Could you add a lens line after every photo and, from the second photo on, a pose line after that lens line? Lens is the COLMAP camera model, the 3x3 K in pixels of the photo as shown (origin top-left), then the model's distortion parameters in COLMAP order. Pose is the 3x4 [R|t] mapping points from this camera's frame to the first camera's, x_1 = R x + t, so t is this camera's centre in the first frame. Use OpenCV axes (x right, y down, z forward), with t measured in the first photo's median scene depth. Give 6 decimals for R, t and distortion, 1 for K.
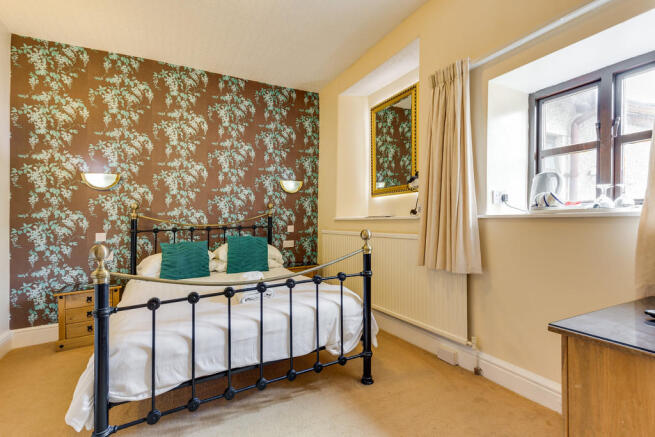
lens RADIAL K [[303.1, 0, 326.8], [0, 303.1, 209.5], [0, 0, 1]] dist [0.003586, 0.000322]
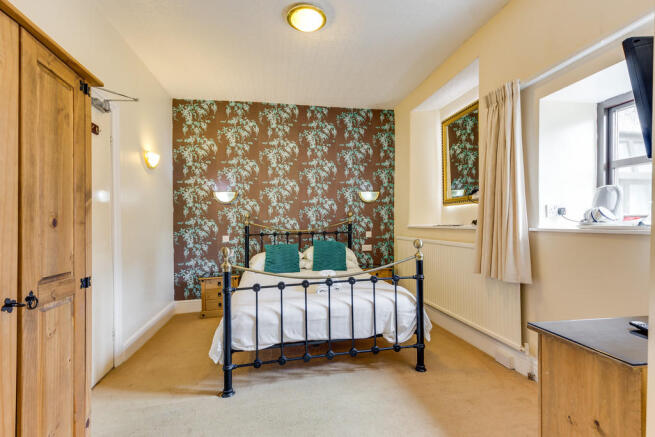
lens RADIAL K [[295.6, 0, 324.1], [0, 295.6, 217.6], [0, 0, 1]] dist [0.002327, 0.000111]
pose [[0.949958, -0.000646, -0.312376, 0.089333], [0.006312, 0.999833, 0.017130, -0.024968], [0.312313, -0.018245, 0.949804, -0.120525]]
